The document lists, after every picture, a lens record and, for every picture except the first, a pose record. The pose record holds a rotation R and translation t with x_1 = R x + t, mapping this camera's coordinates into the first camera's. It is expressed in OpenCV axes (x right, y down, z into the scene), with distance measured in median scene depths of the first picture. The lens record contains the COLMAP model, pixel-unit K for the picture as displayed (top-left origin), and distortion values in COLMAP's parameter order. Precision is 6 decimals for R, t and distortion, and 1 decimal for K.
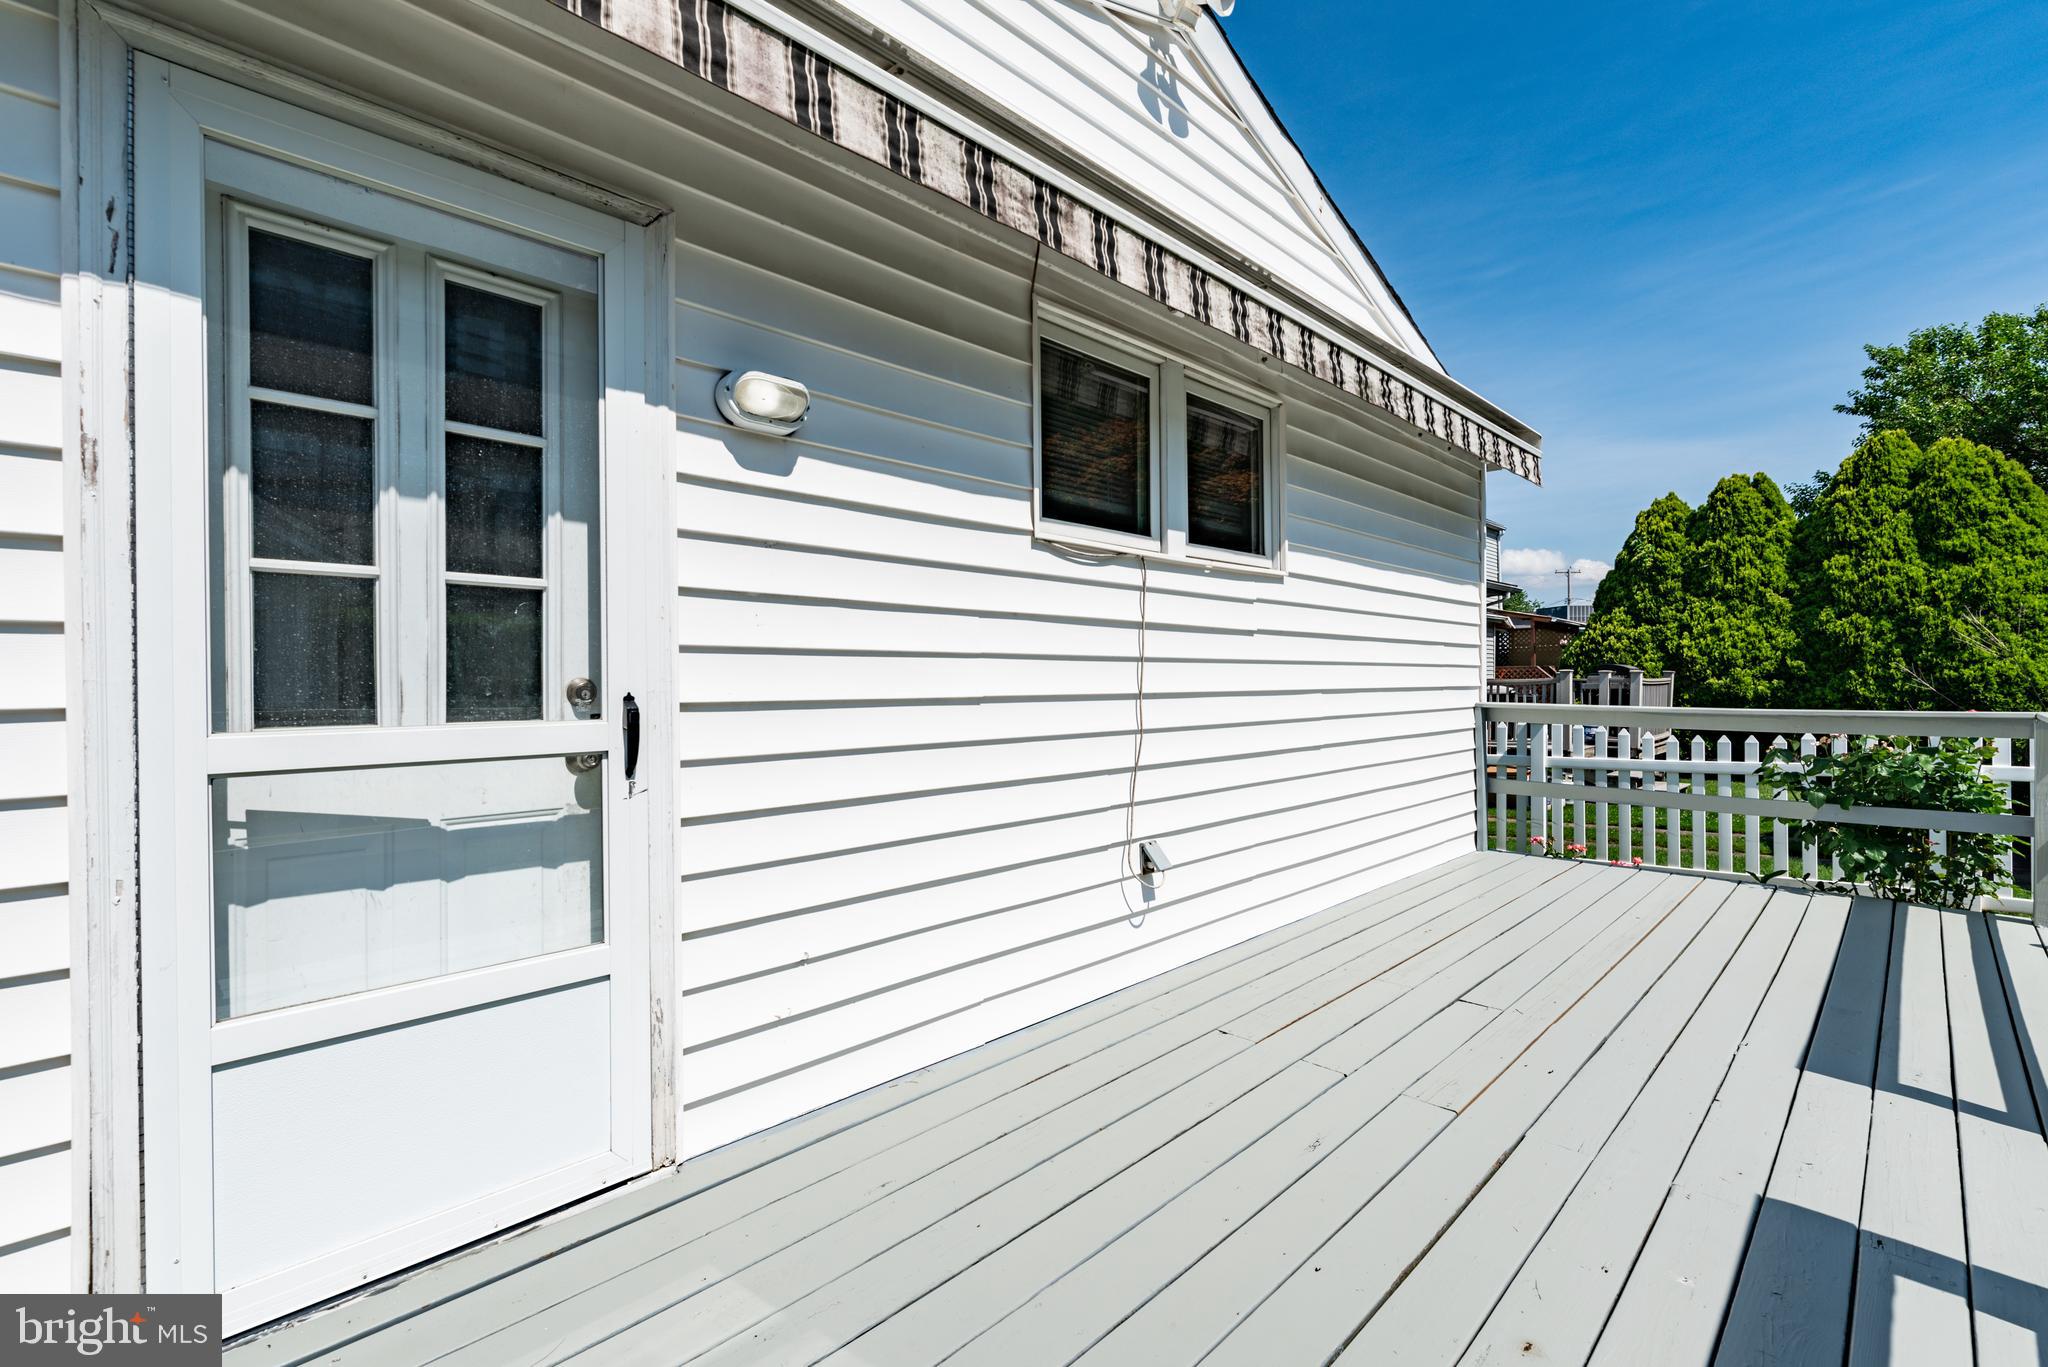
lens RADIAL K [[889.6, 0, 1024.0], [0, 889.6, 683.5], [0, 0, 1]] dist [-0.001916, 0.000310]
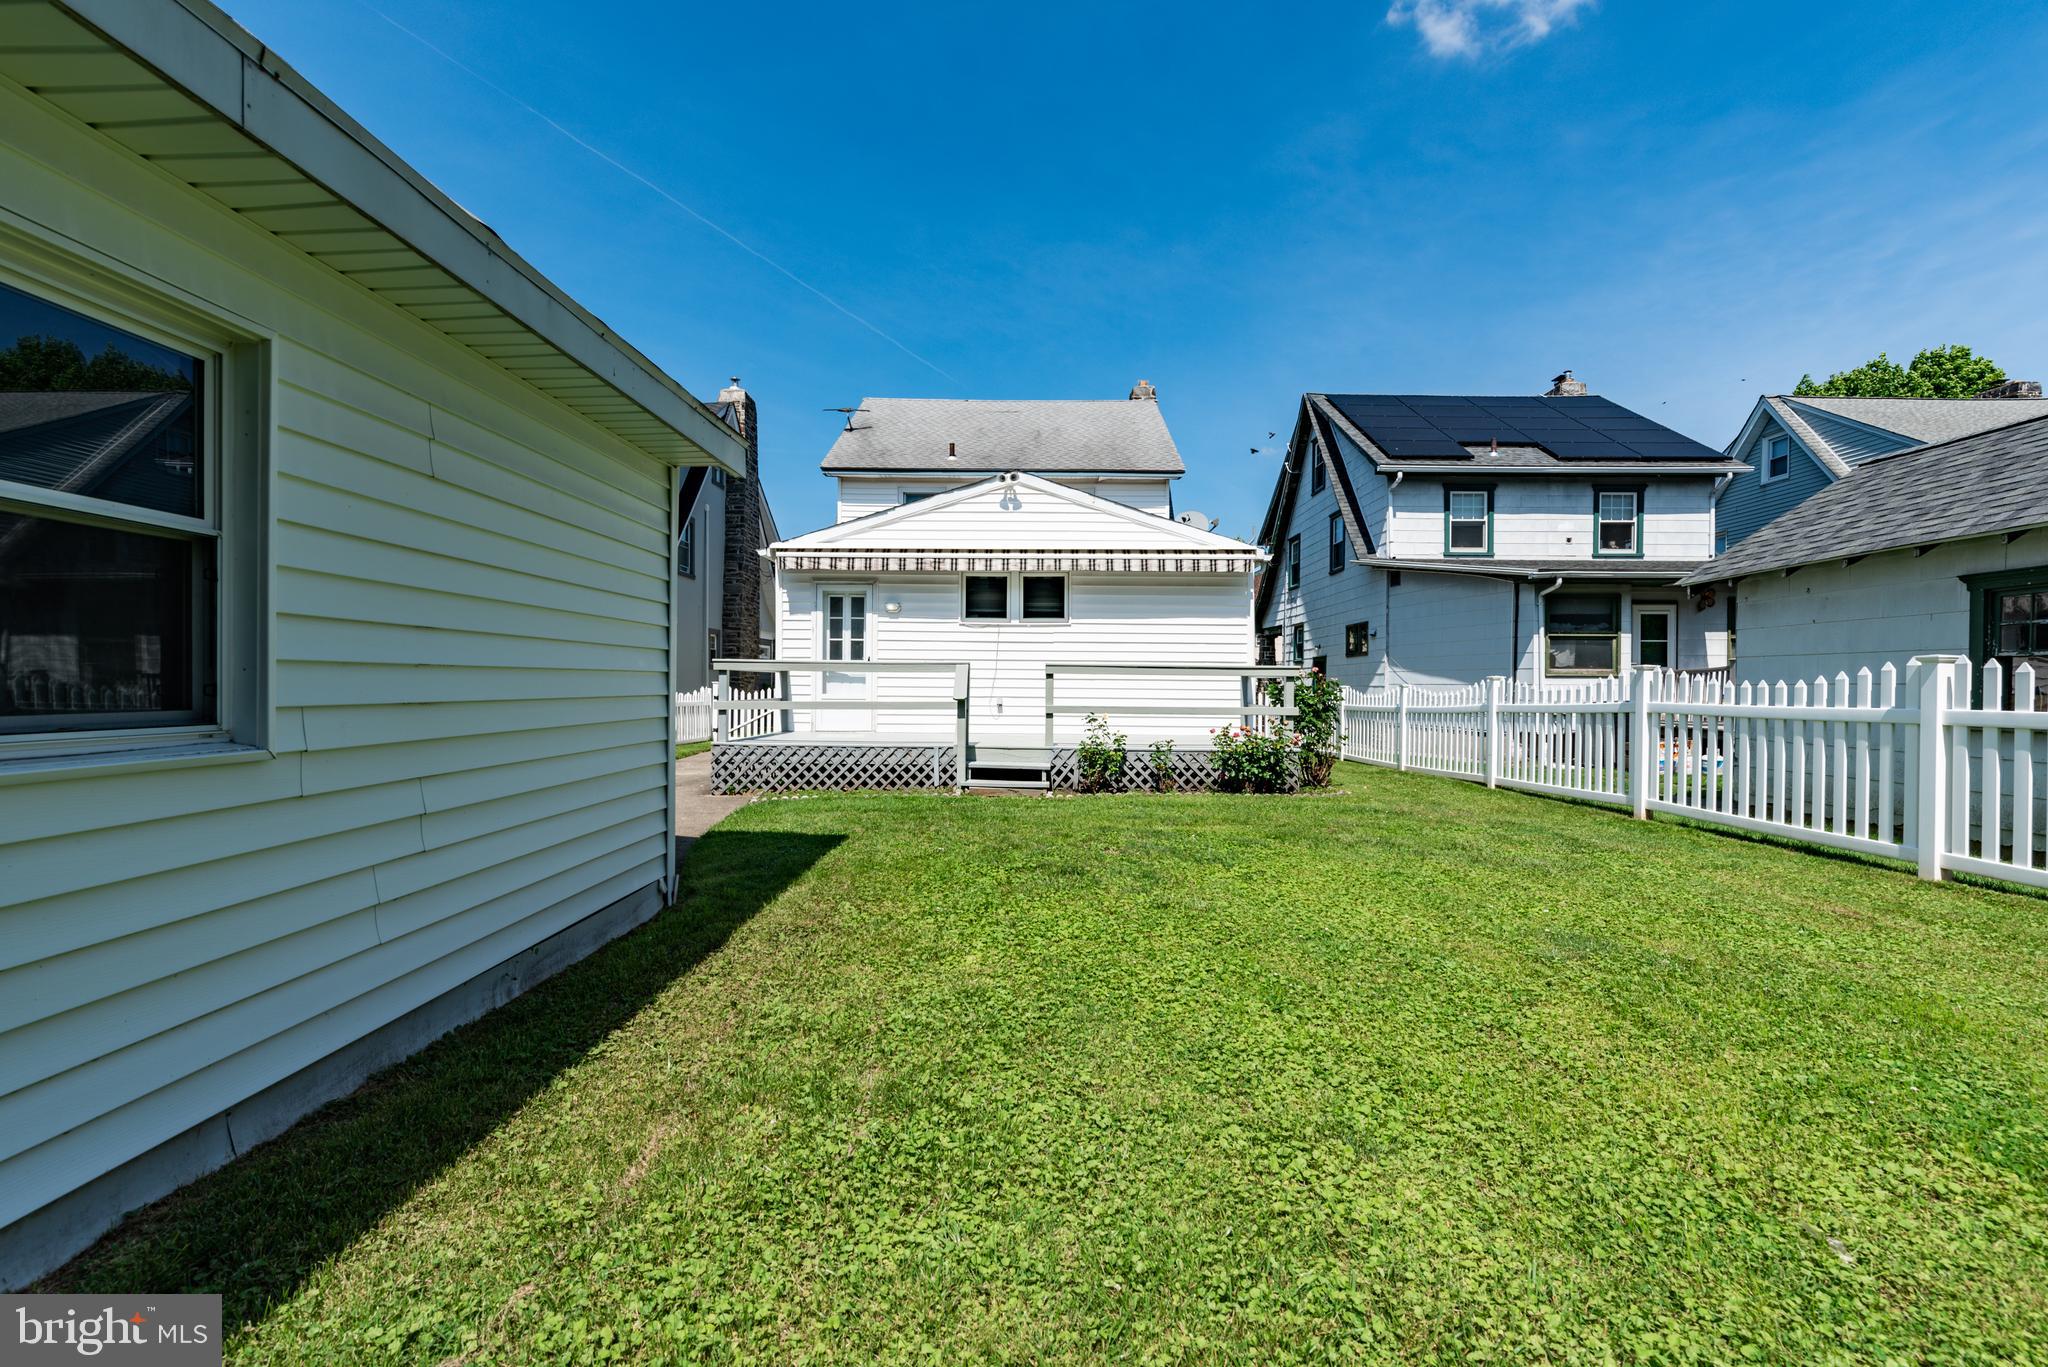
lens RADIAL K [[889.6, 0, 1024.0], [0, 889.6, 683.5], [0, 0, 1]] dist [-0.001916, 0.000310]
pose [[0.686483, 0.011533, -0.727055, 3.108313], [-0.017583, 0.999845, -0.000741, 0.119067], [0.726933, 0.013292, 0.686579, -1.627551]]
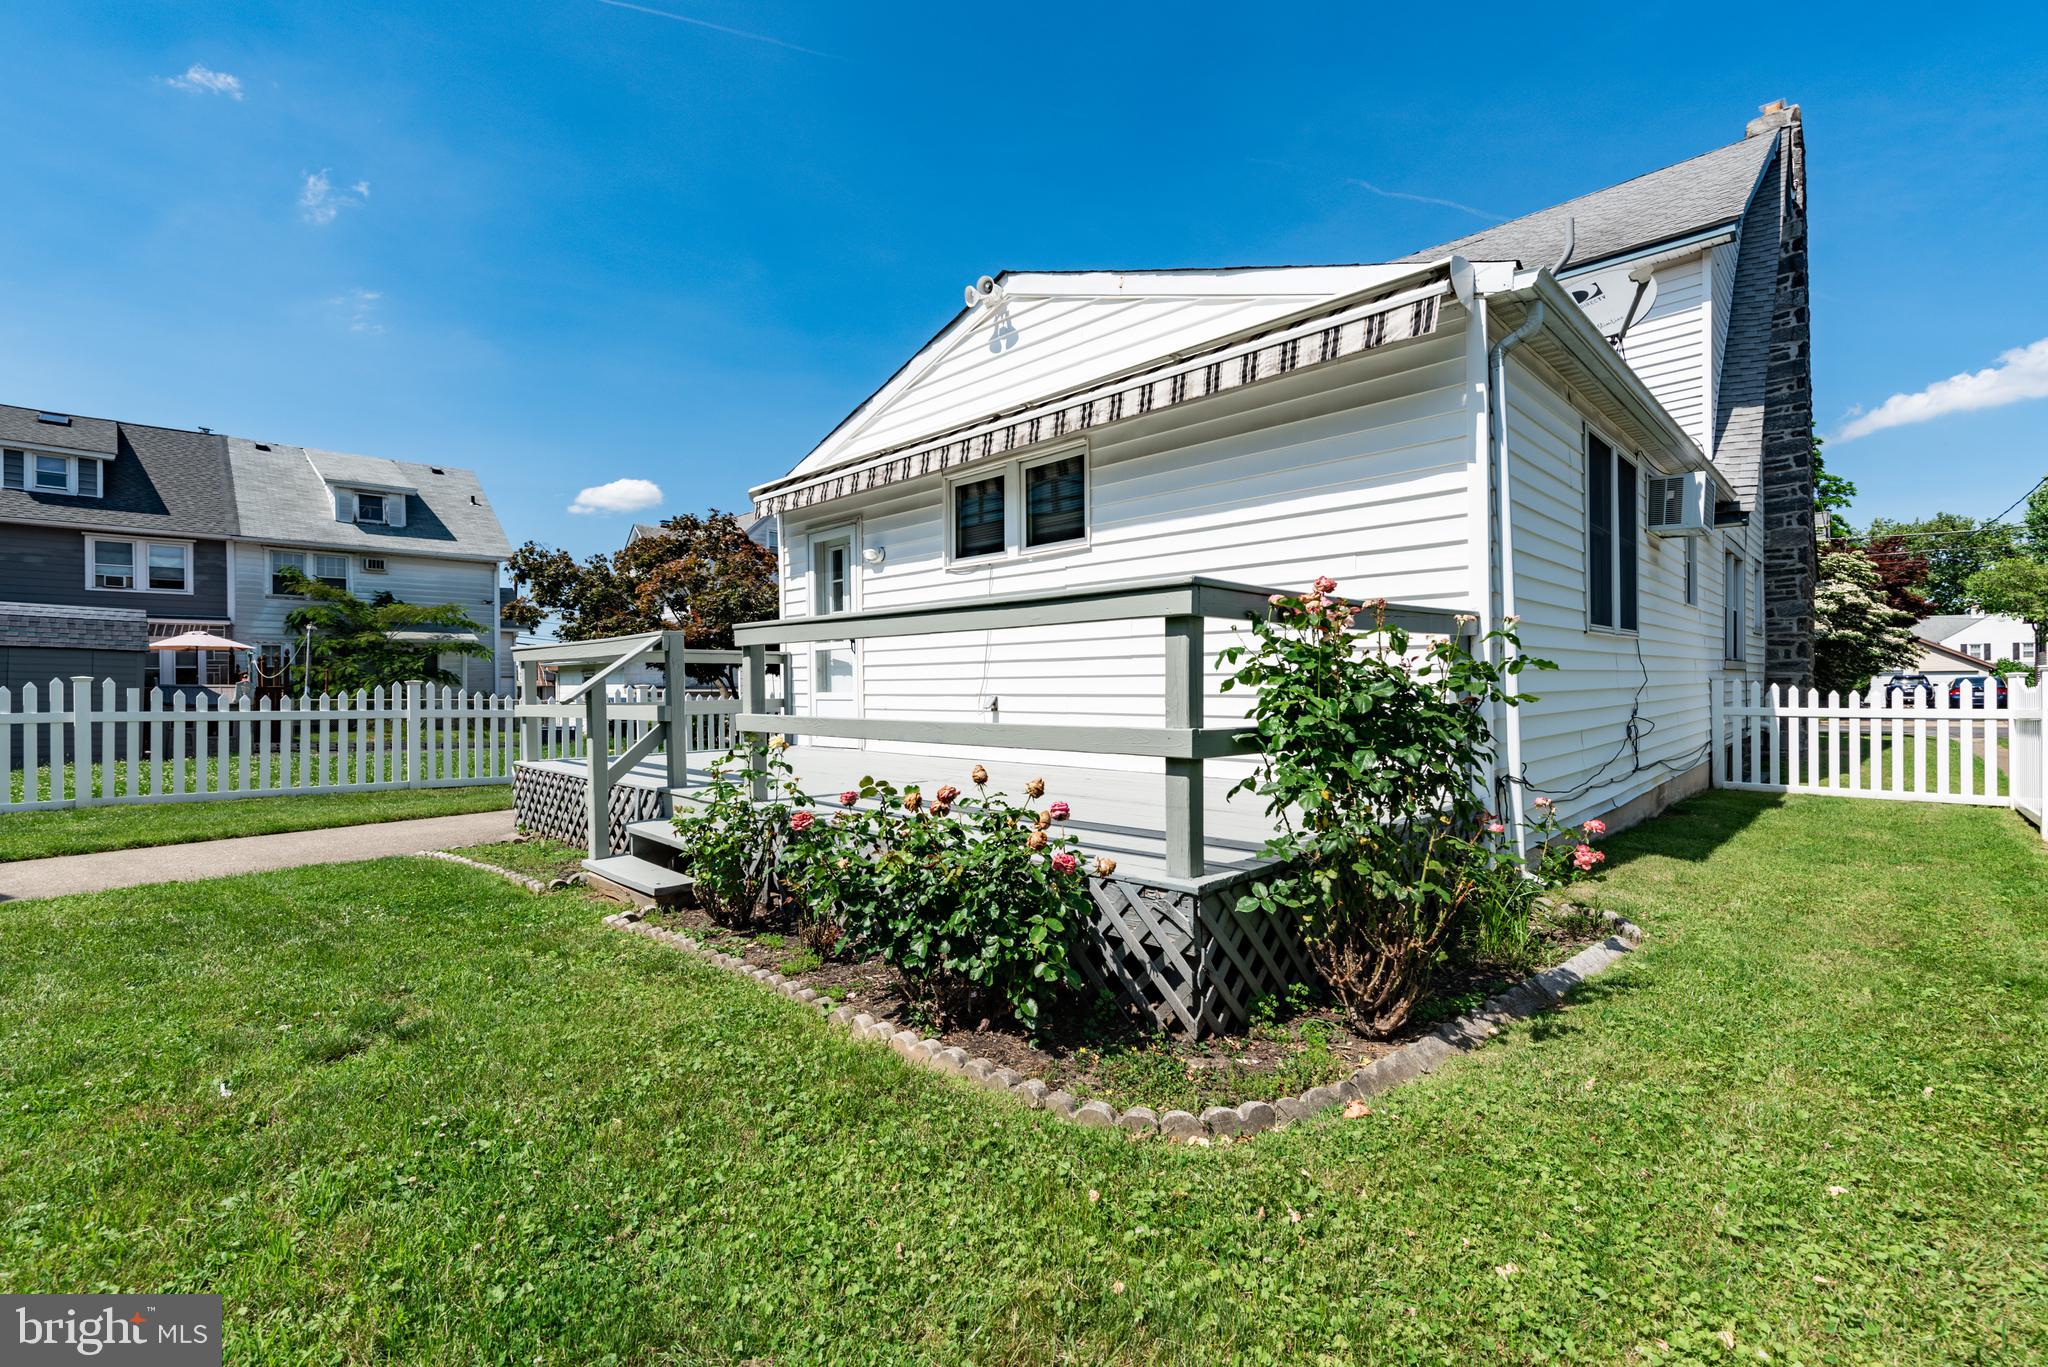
lens RADIAL K [[889.6, 0, 1024.0], [0, 889.6, 683.5], [0, 0, 1]] dist [-0.001916, 0.000310]
pose [[0.014441, 0.003988, -0.999888, 2.329111], [0.005306, 0.999978, 0.004065, 0.141616], [0.999882, -0.005364, 0.014419, 1.064373]]
